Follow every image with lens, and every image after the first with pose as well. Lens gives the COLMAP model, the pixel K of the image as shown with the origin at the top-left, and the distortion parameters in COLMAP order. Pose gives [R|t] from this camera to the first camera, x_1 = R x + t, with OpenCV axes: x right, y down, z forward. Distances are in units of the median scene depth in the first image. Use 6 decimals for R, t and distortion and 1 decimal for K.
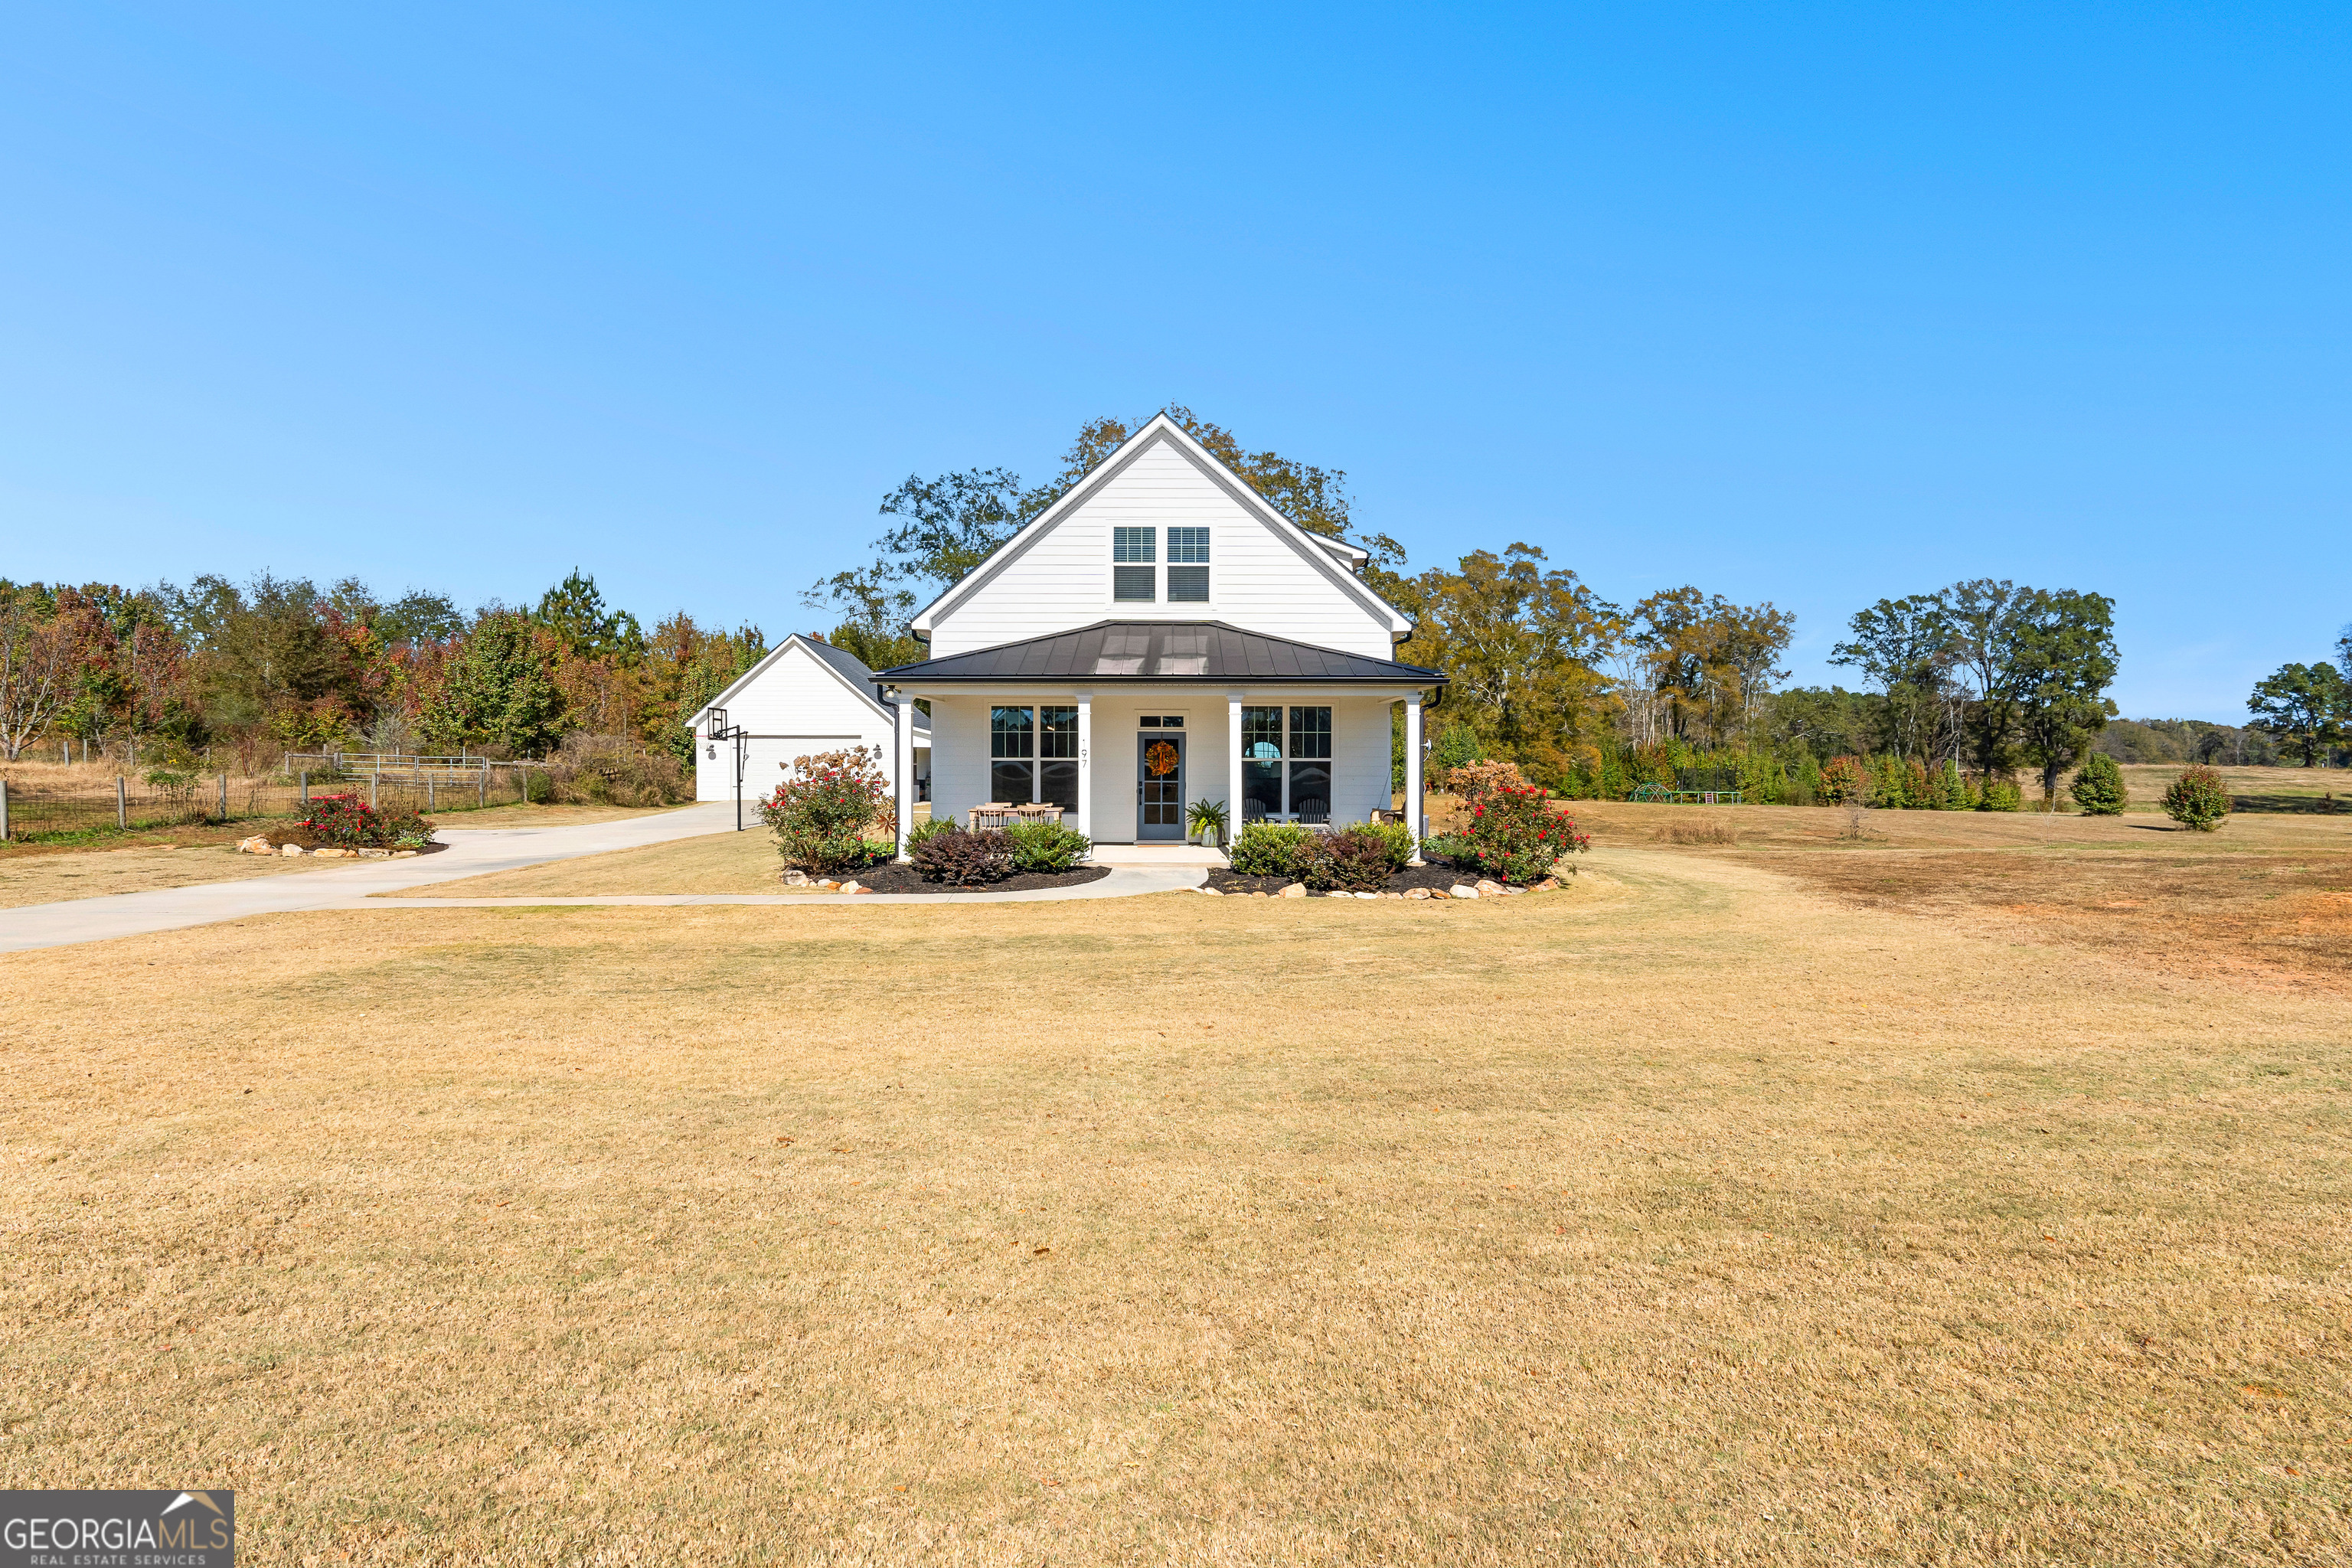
lens RADIAL K [[1243.4, 0, 1166.5], [0, 1243.4, 796.3], [0, 0, 1]] dist [0.003688, 0.001774]
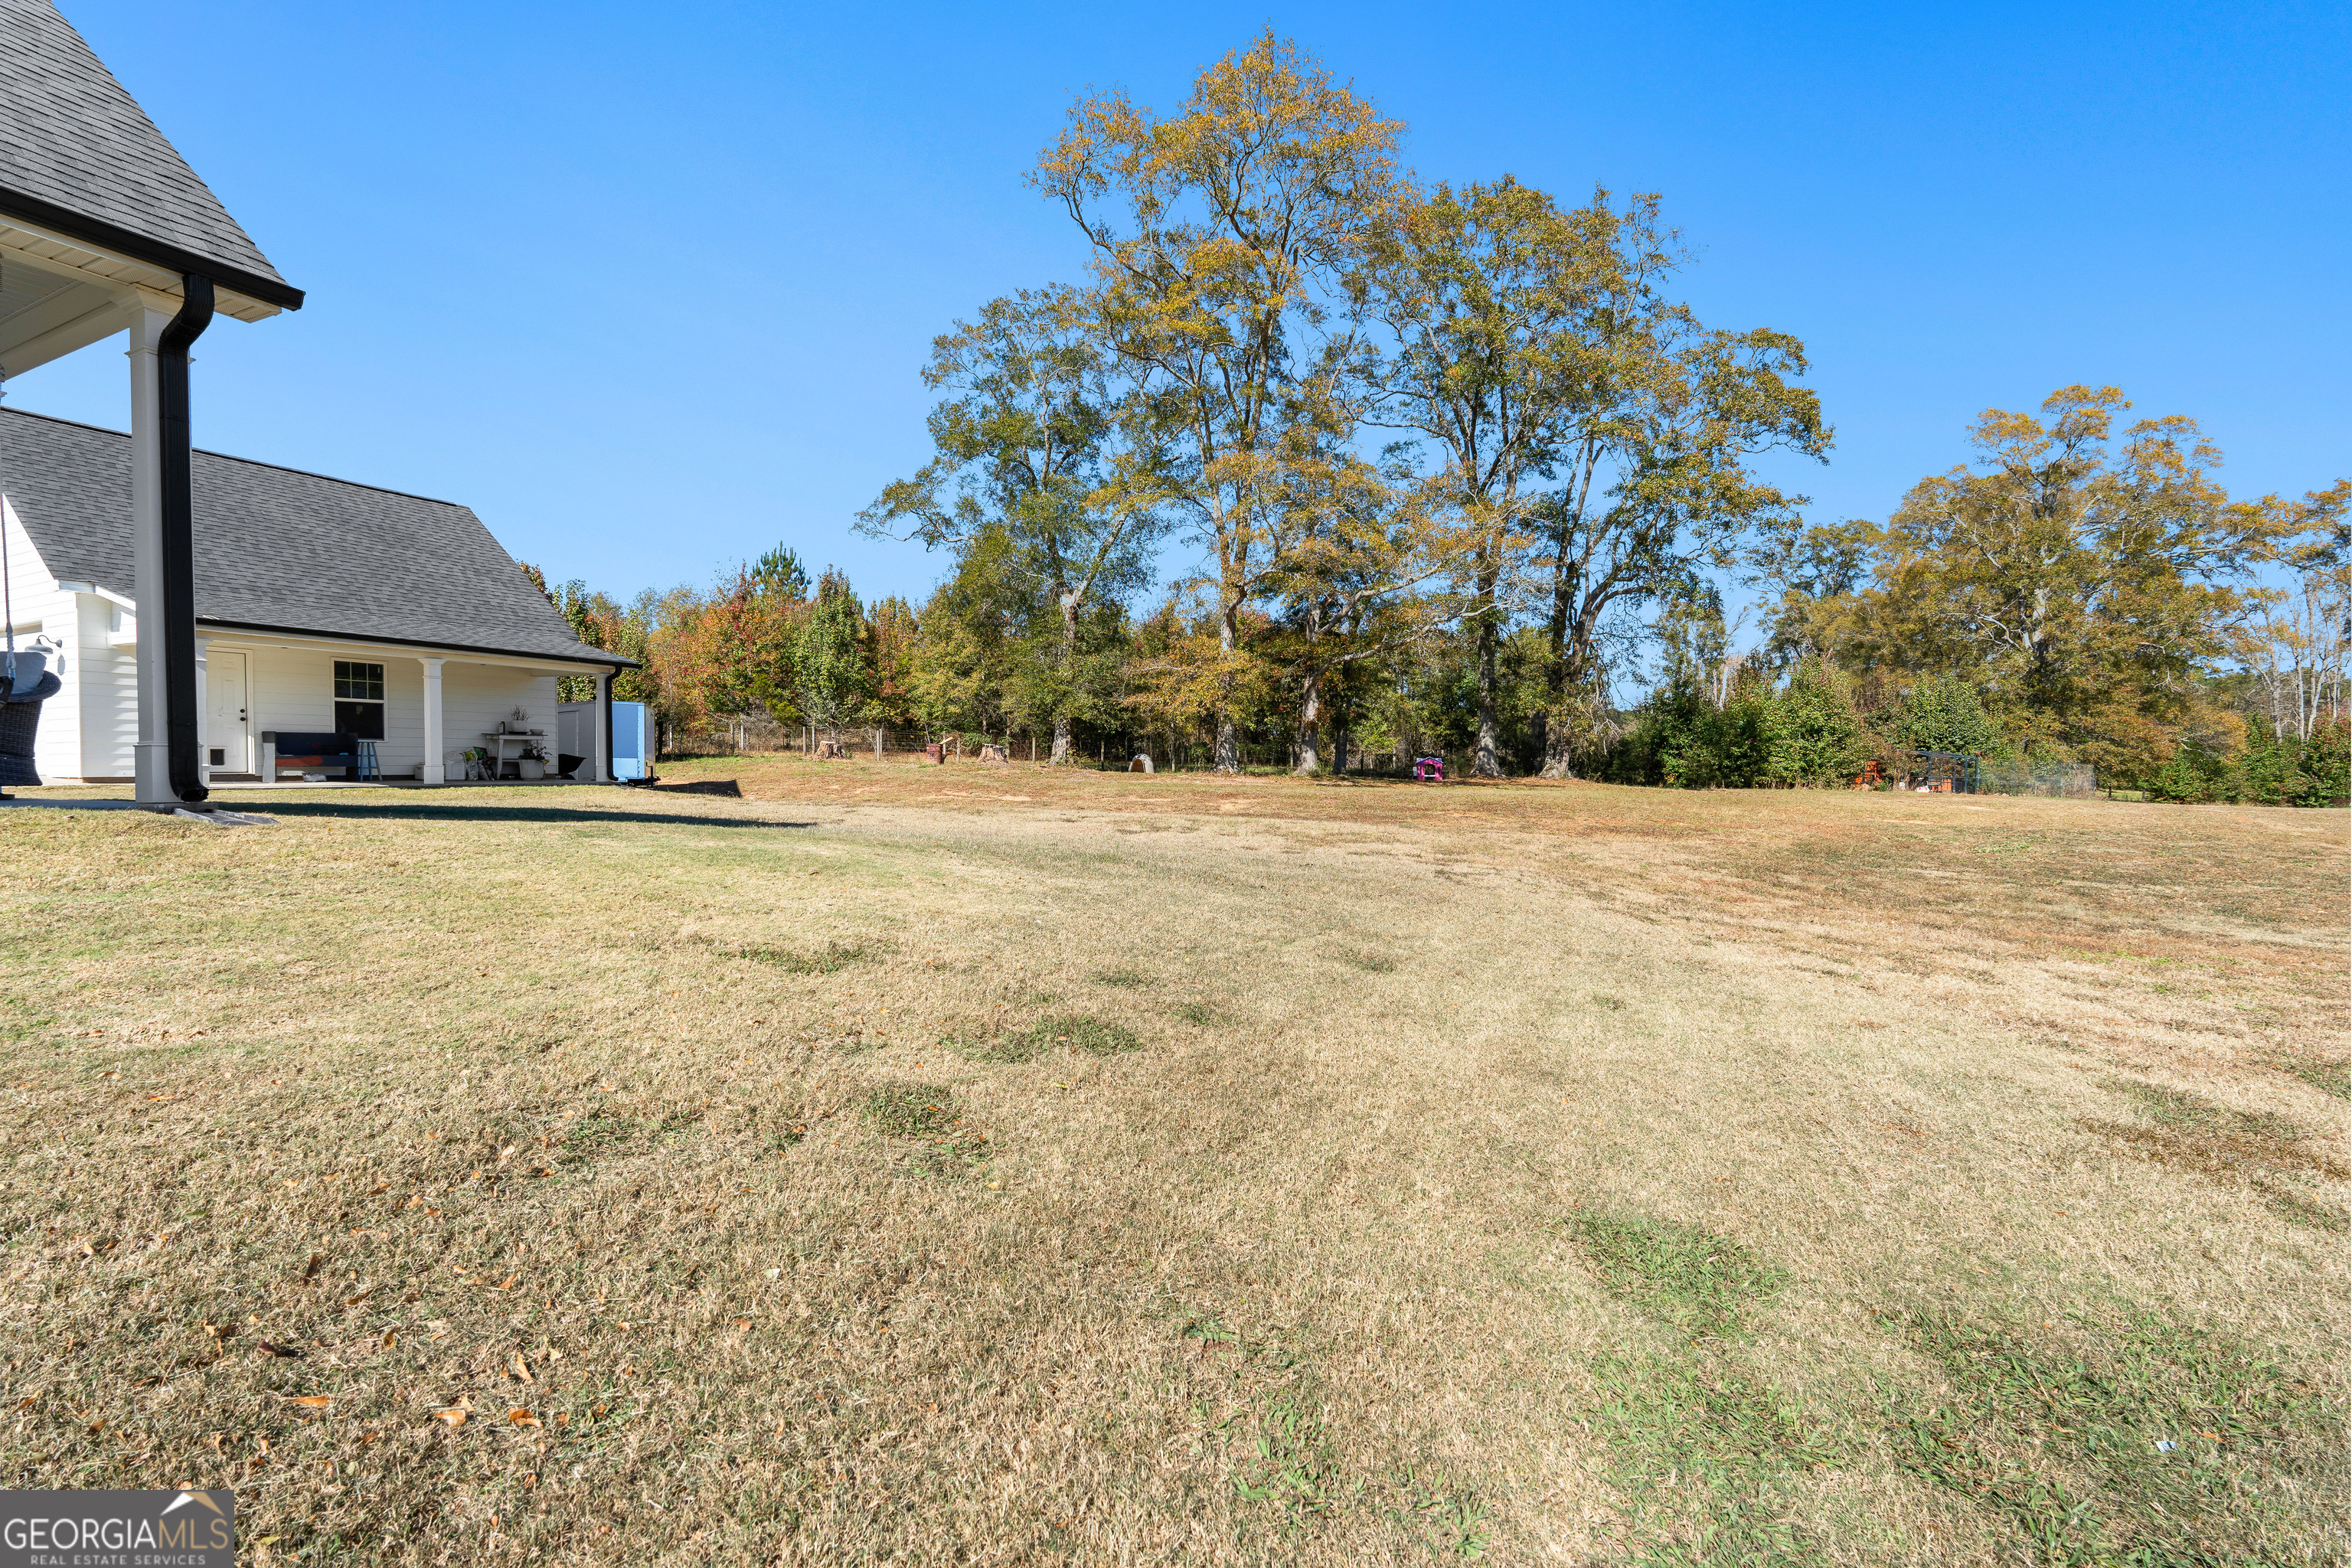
lens RADIAL K [[1038.5, 0, 1173.0], [0, 1038.5, 790.3], [0, 0, 1]] dist [-0.003978, 0.000944]
pose [[0.904937, 0.006146, -0.425502, 0.488763], [-0.009316, 0.999942, -0.005371, 0.017385], [0.425444, 0.008824, 0.904942, 1.683252]]
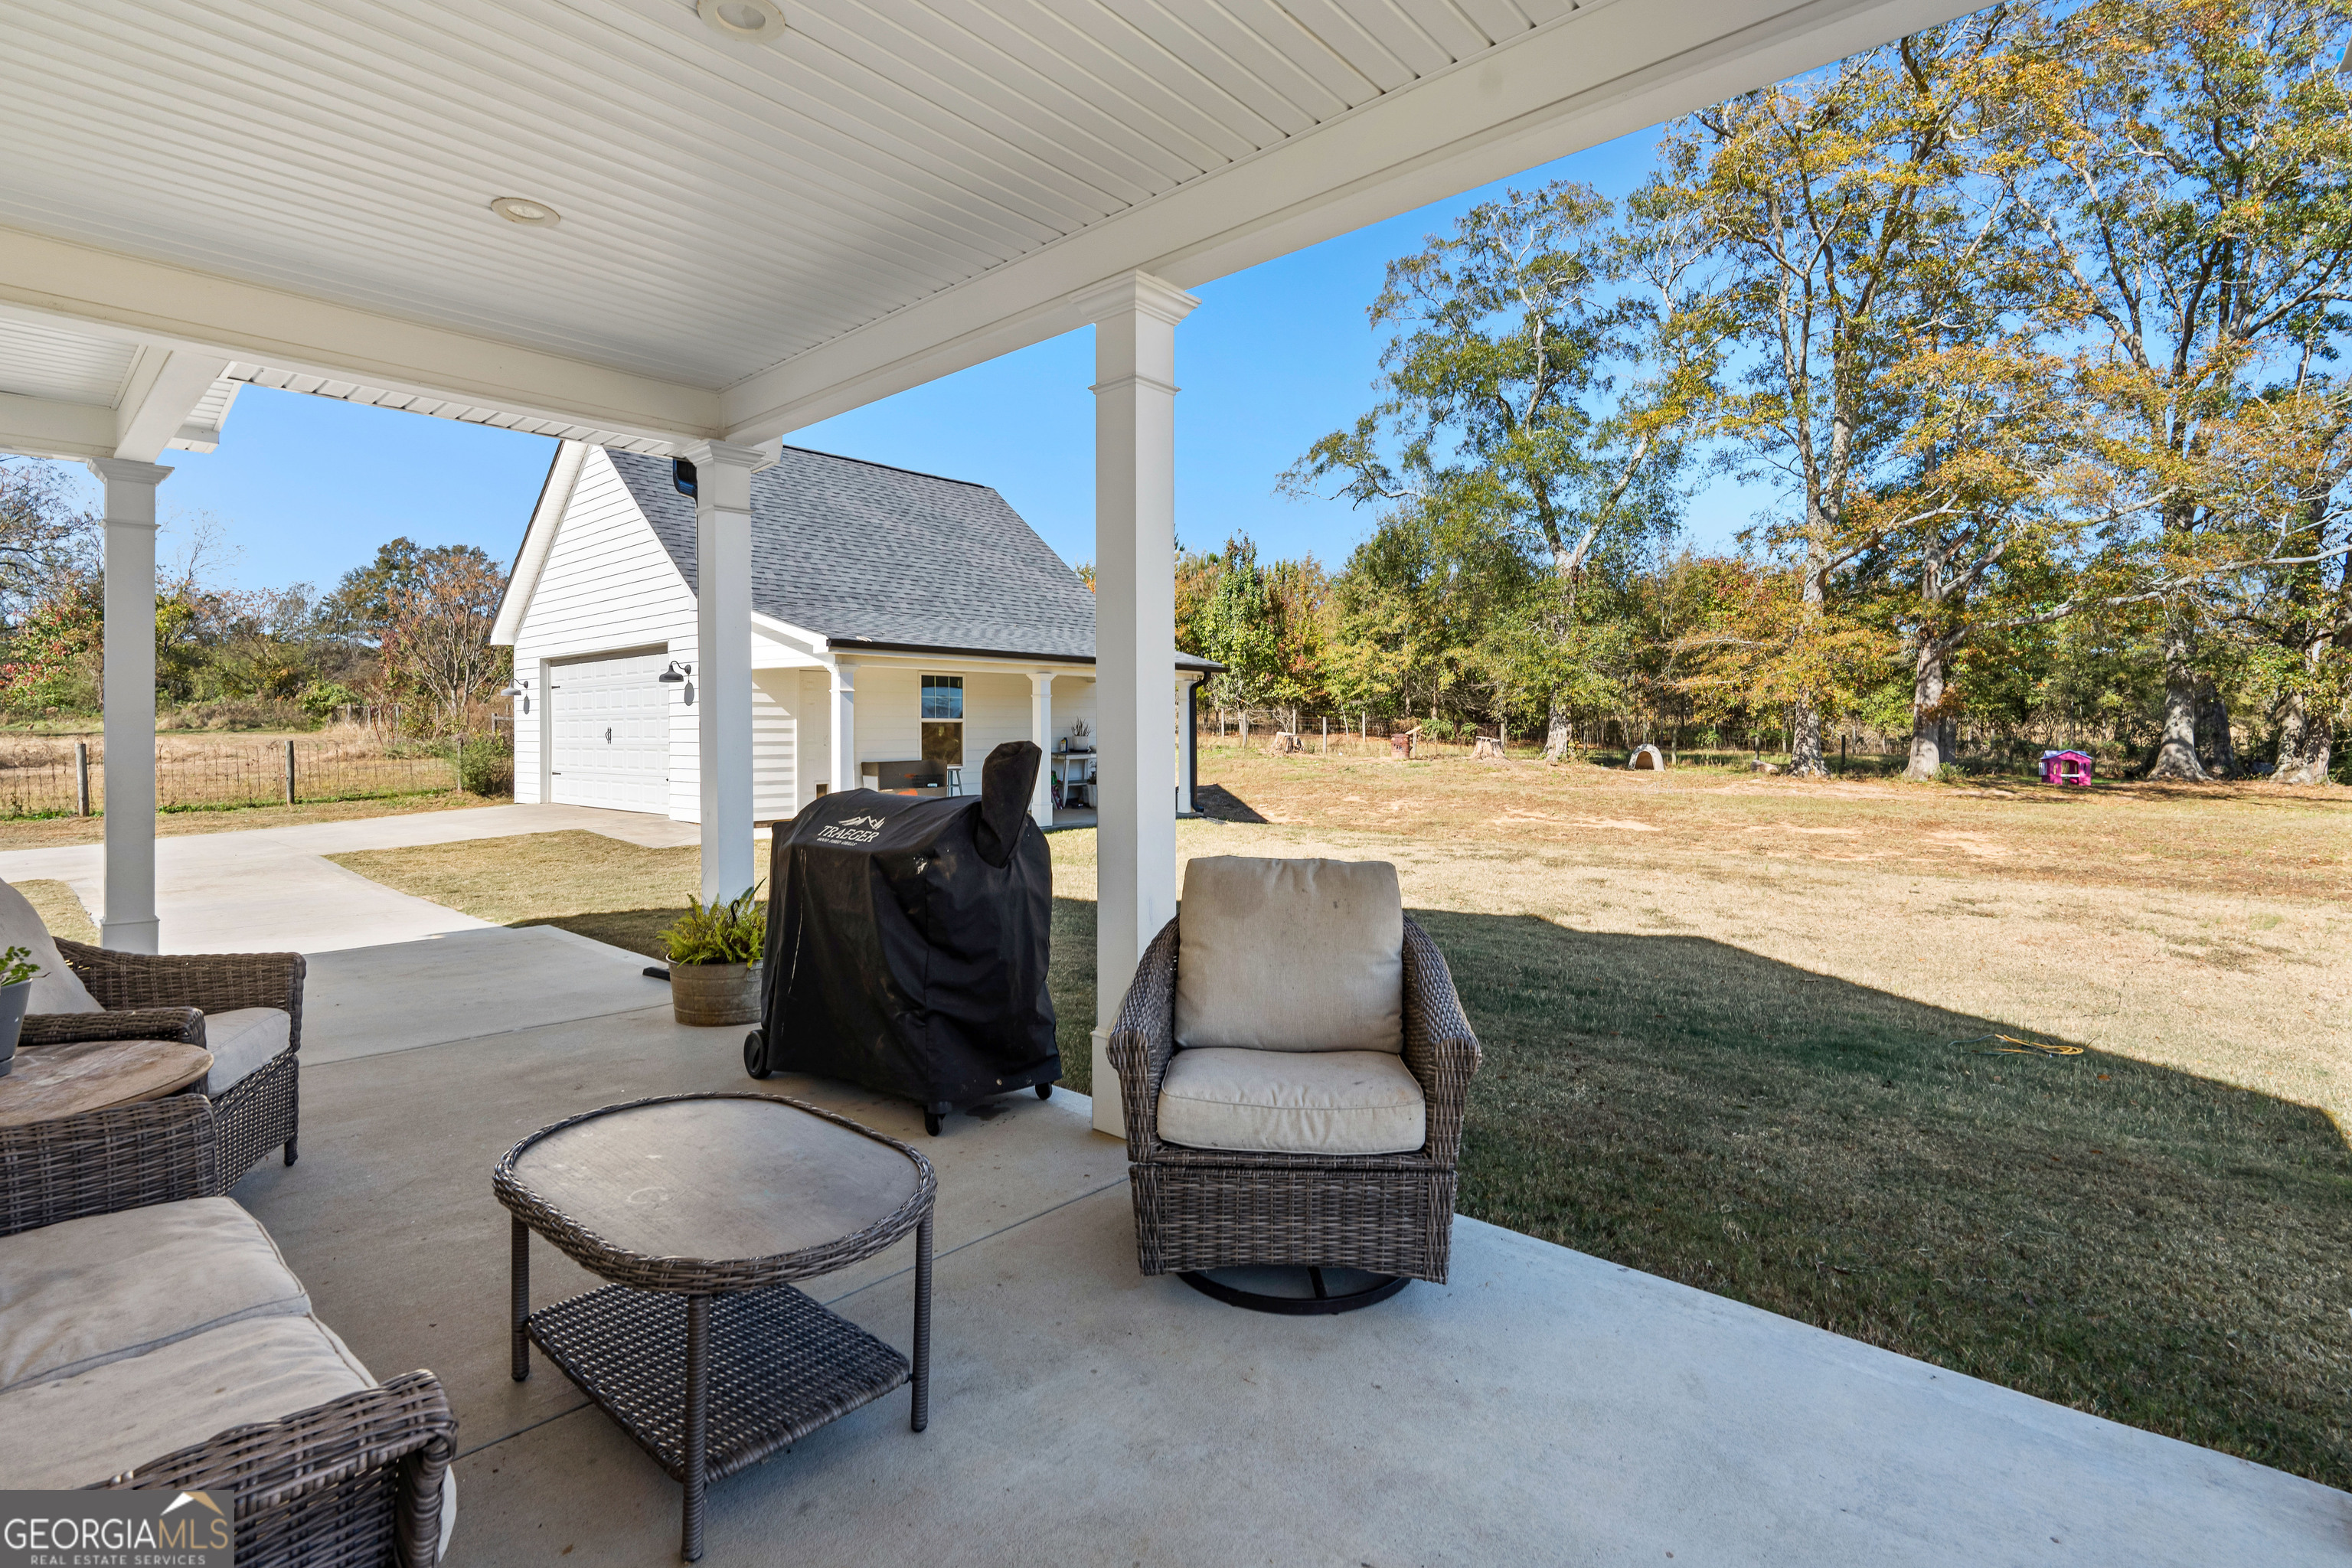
lens RADIAL K [[1101.2, 0, 1173.5], [0, 1101.2, 742.1], [0, 0, 1]] dist [-0.017056, -0.000050]
pose [[0.741423, 0.002547, -0.671033, 0.191974], [-0.017203, 0.999736, -0.015213, -0.025813], [0.670818, 0.022823, 0.741271, 1.705867]]
